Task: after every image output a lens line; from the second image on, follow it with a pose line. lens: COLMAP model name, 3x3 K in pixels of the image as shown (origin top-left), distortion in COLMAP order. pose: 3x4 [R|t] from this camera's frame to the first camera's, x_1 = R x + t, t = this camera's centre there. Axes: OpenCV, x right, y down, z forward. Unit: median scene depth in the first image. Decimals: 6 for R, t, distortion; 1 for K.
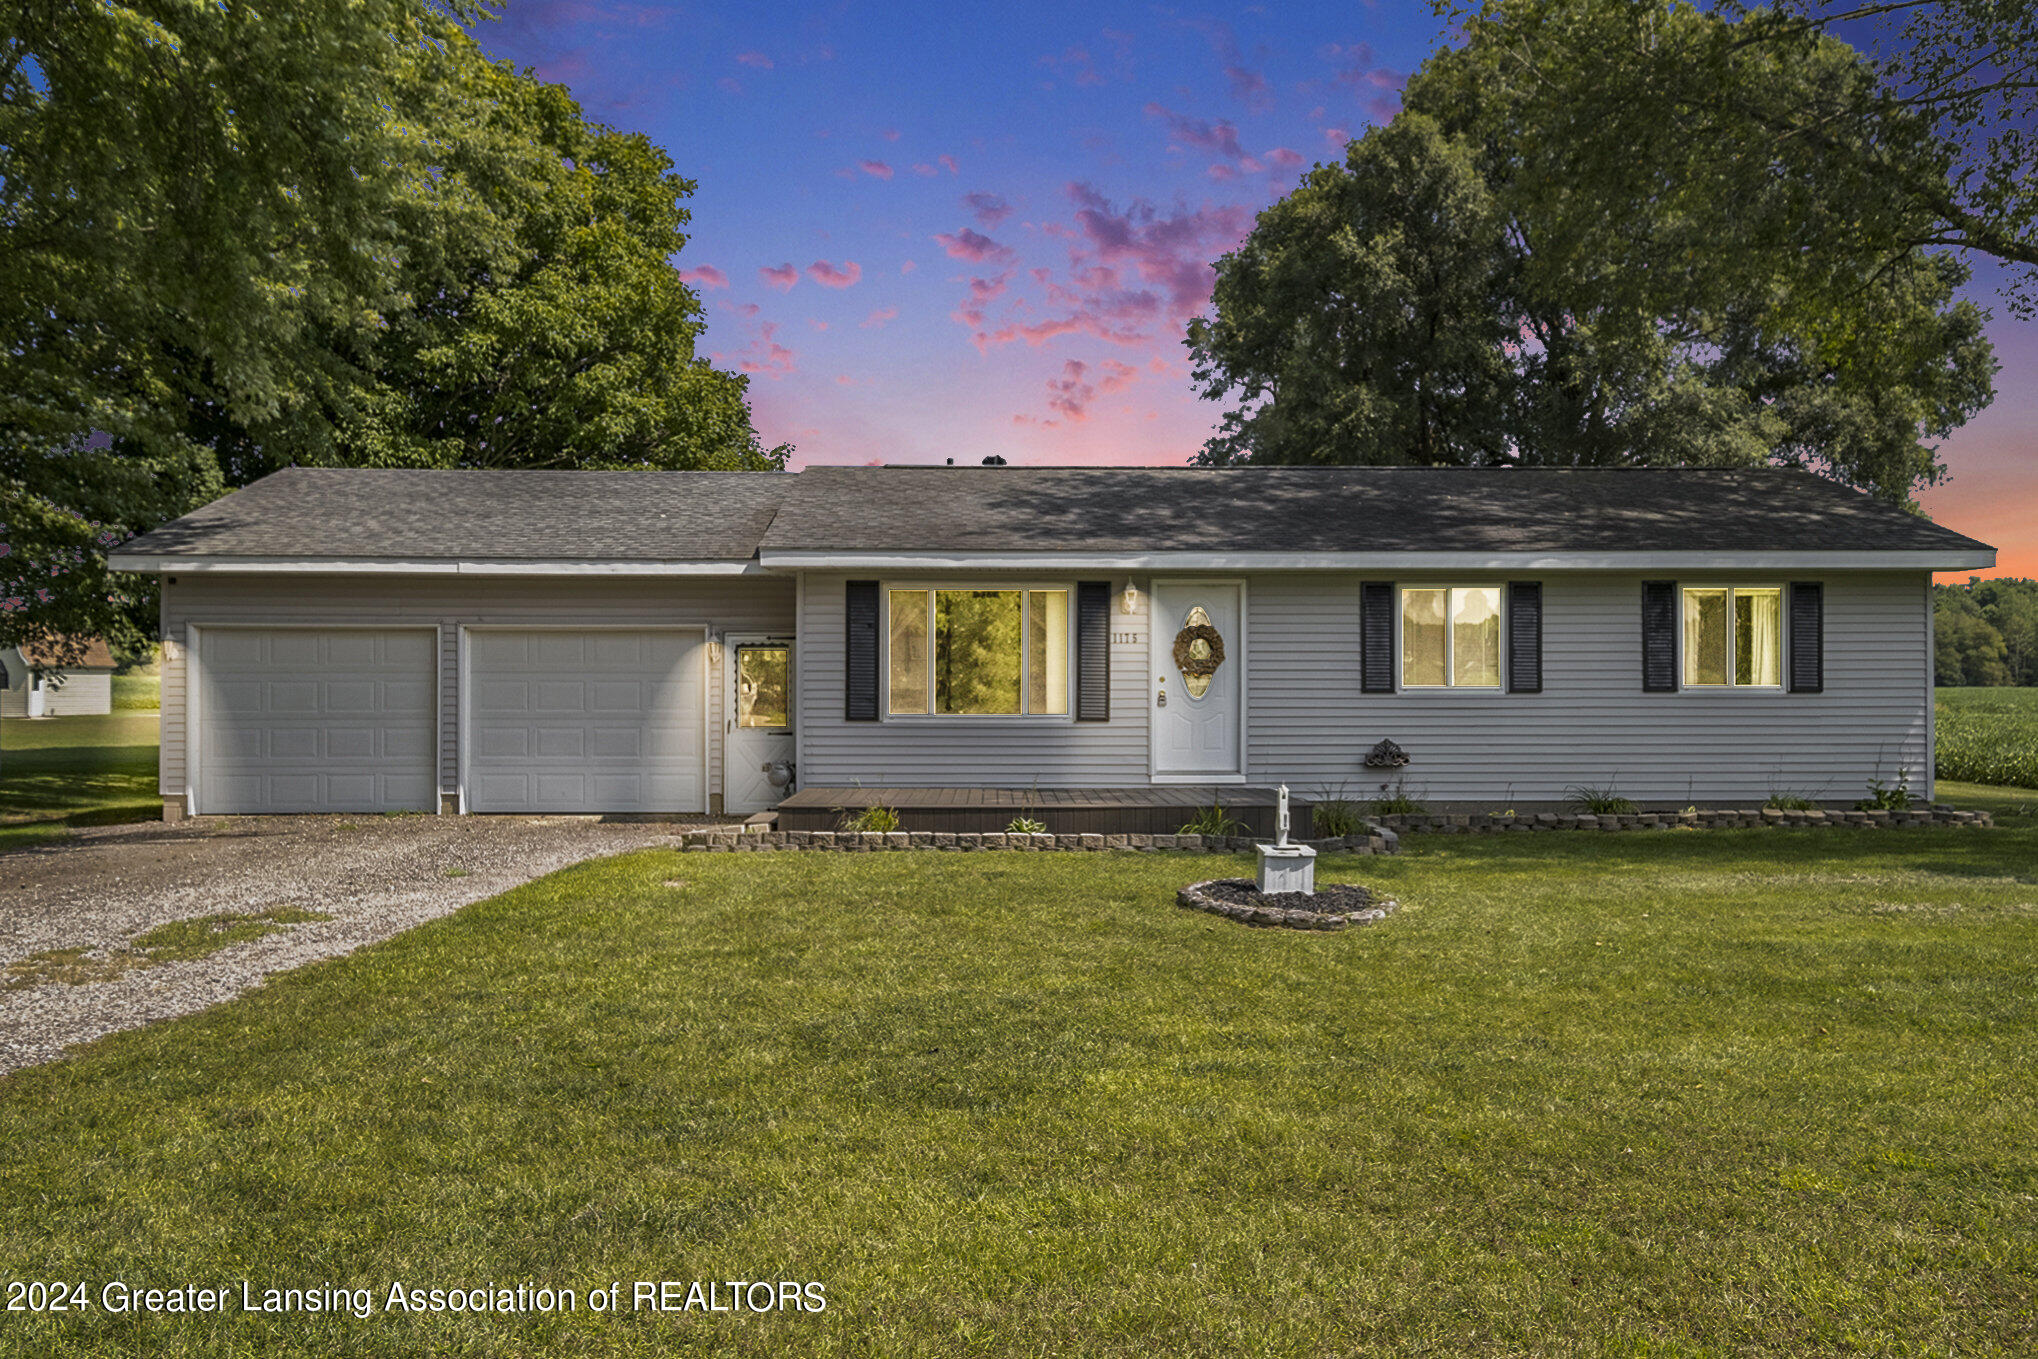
lens RADIAL K [[1641.3, 0, 1023.9], [0, 1641.3, 697.7], [0, 0, 1]] dist [0.009319, 0.014719]
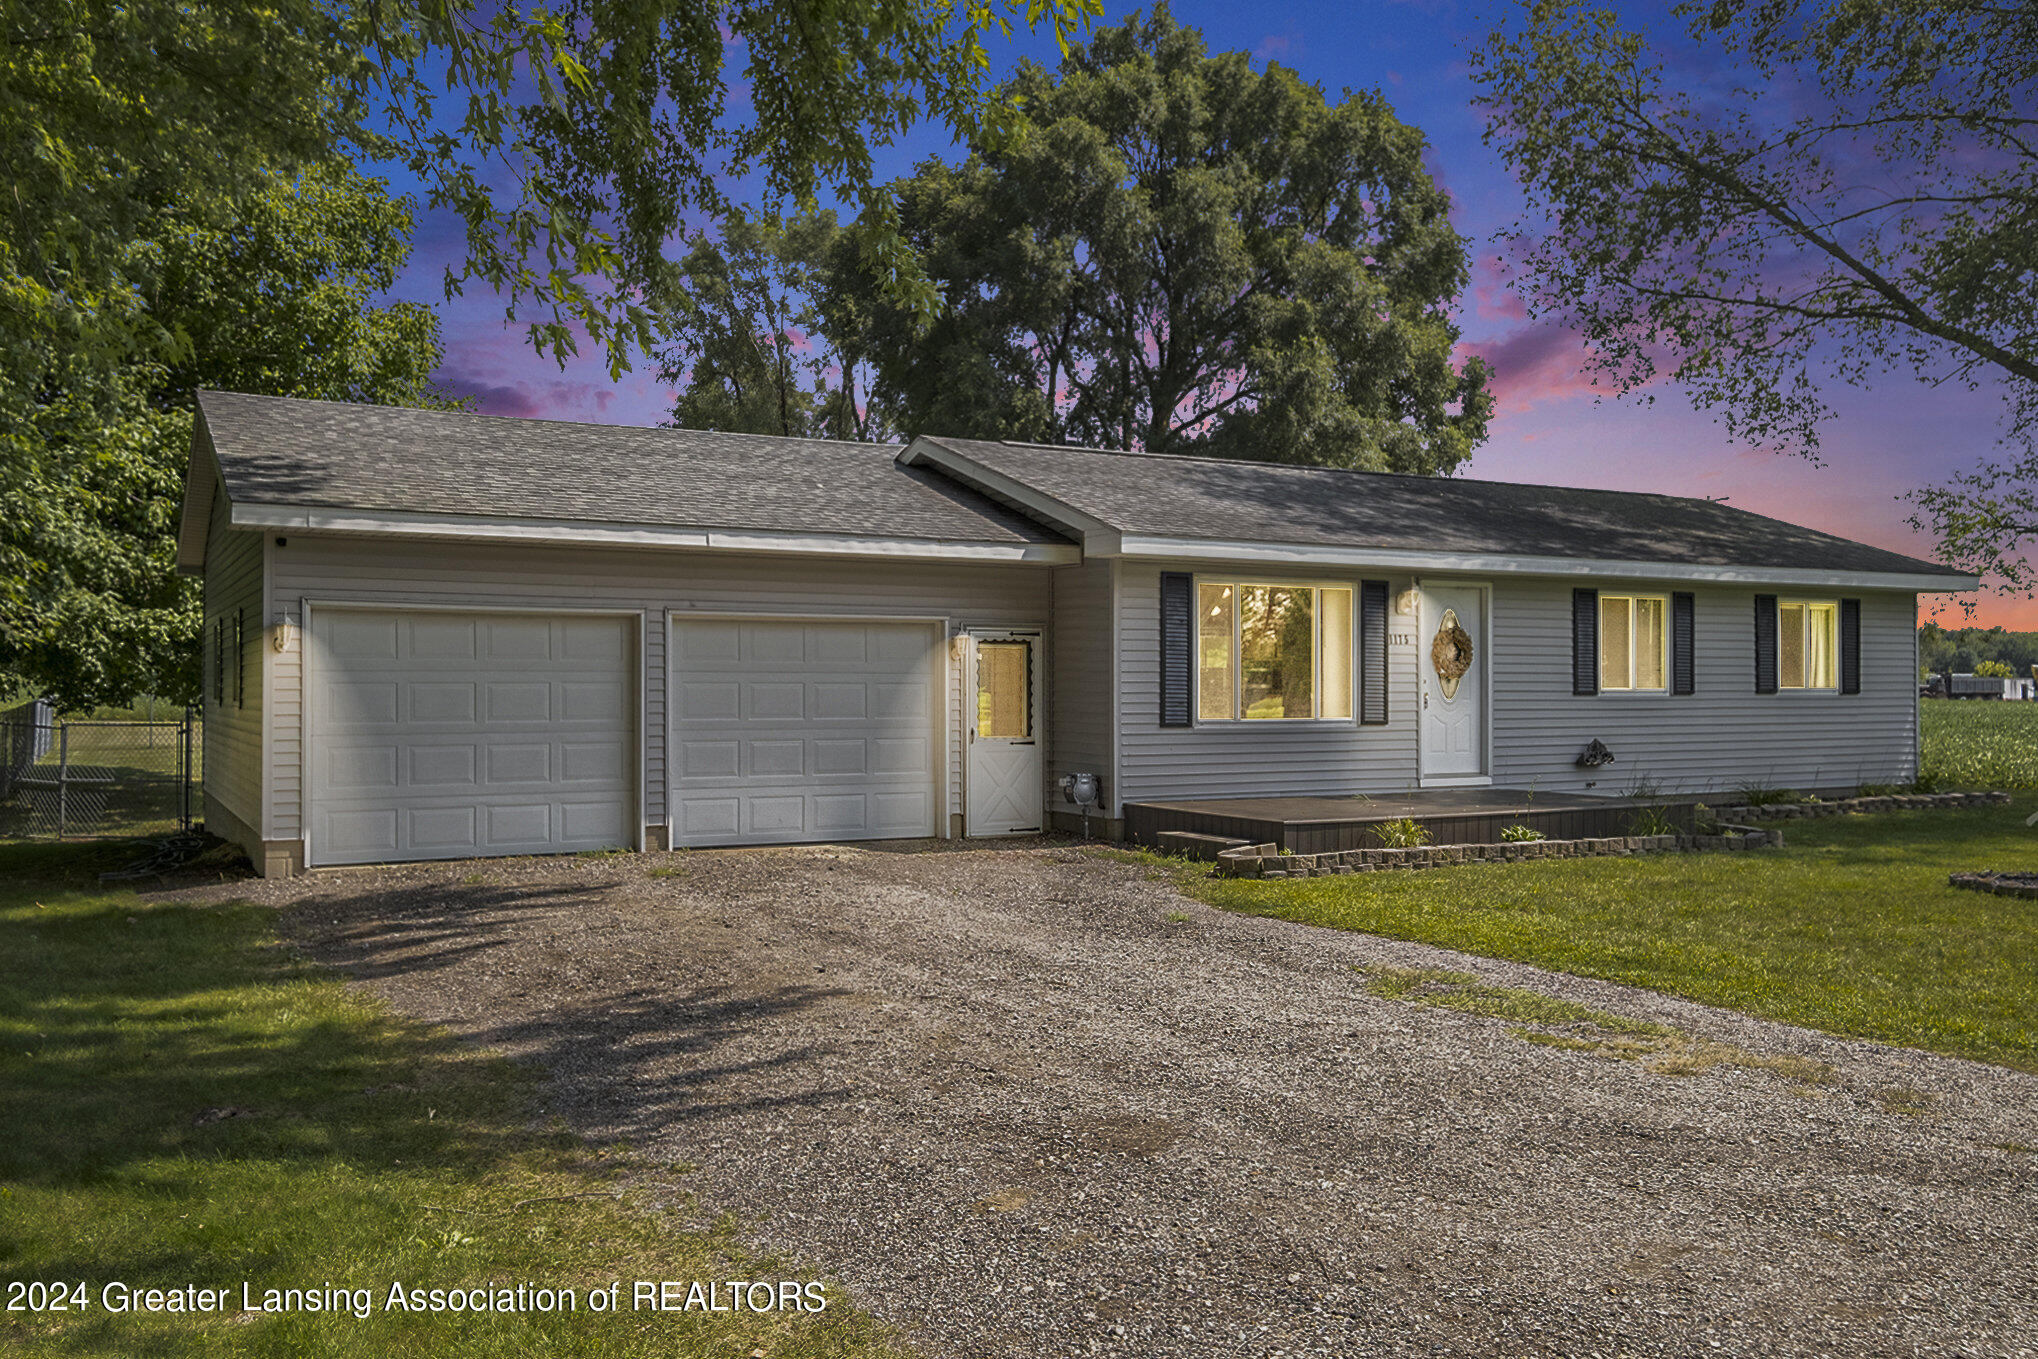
lens RADIAL K [[1688.6, 0, 1018.3], [0, 1688.6, 680.5], [0, 0, 1]] dist [0.024575, 0.002329]
pose [[0.884018, 0.001728, 0.467449, -0.605945], [0.003551, 0.999939, -0.010412, -0.002013], [-0.467439, 0.010865, 0.883959, 0.215505]]
